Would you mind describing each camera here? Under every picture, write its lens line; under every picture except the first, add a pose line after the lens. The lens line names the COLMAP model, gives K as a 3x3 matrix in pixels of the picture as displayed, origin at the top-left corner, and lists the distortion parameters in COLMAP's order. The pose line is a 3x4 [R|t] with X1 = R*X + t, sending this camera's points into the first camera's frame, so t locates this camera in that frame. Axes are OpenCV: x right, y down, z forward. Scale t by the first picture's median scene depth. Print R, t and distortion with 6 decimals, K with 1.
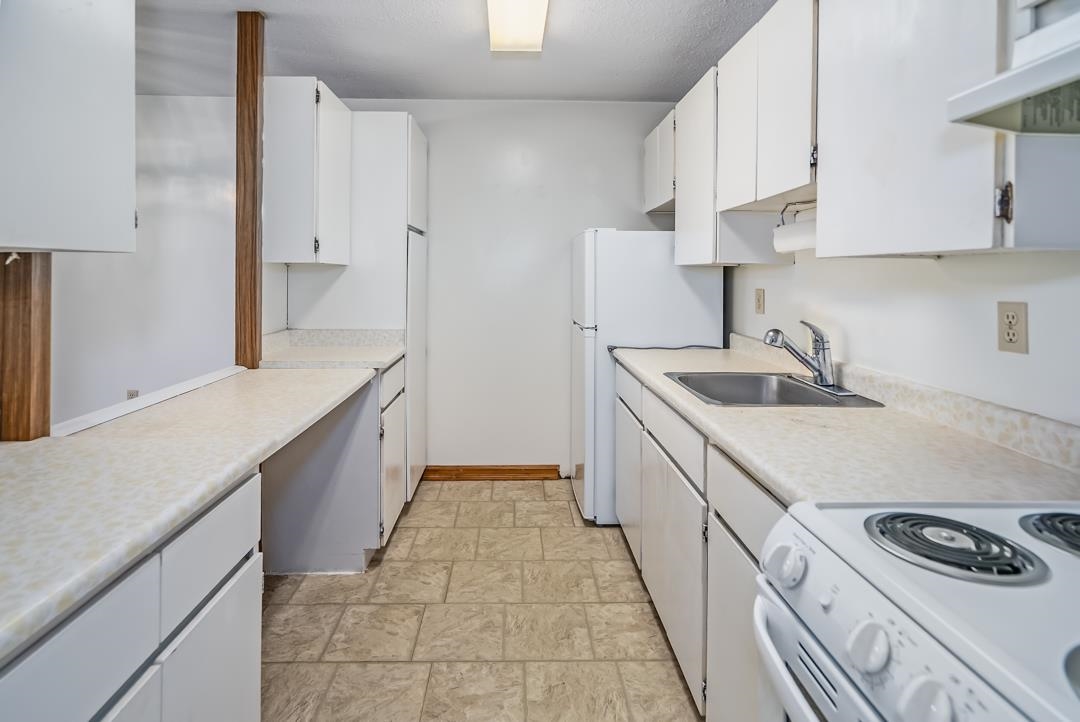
lens RADIAL K [[484.7, 0, 534.6], [0, 484.7, 271.4], [0, 0, 1]] dist [0.000180, 0.000997]
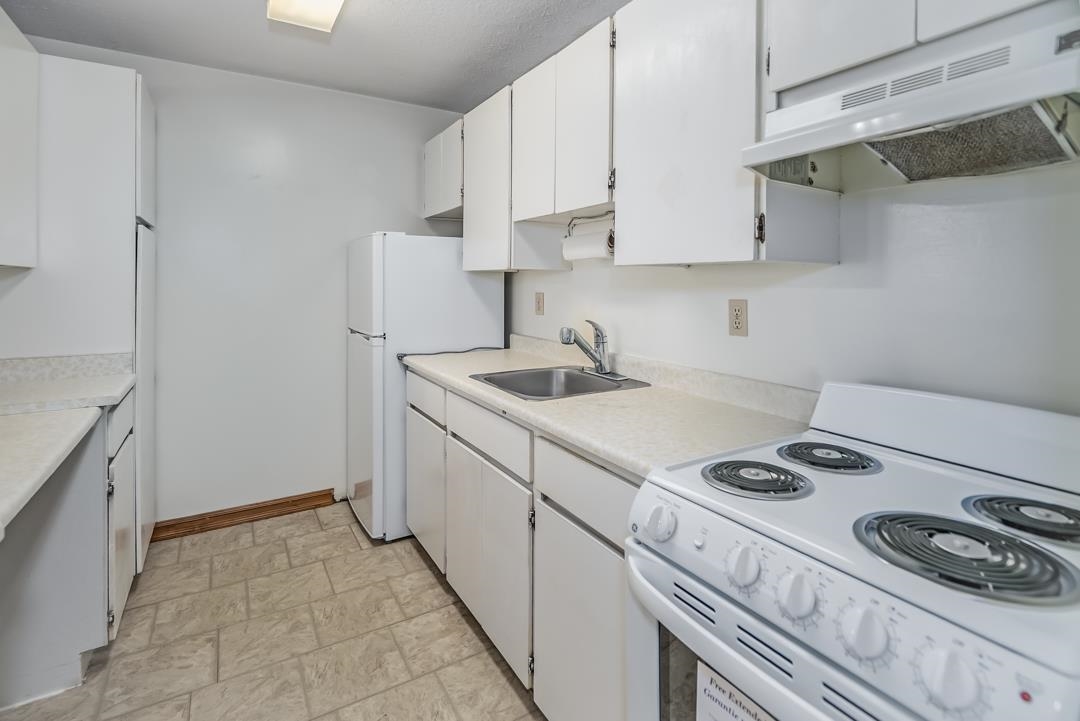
lens RADIAL K [[492.0, 0, 512.0], [0, 492.0, 277.8], [0, 0, 1]] dist [-0.000054, 0.000863]
pose [[0.884040, -0.000134, 0.467412, -0.130141], [-0.001245, 0.999996, 0.002642, -0.000857], [-0.467410, -0.002918, 0.884036, 0.034314]]
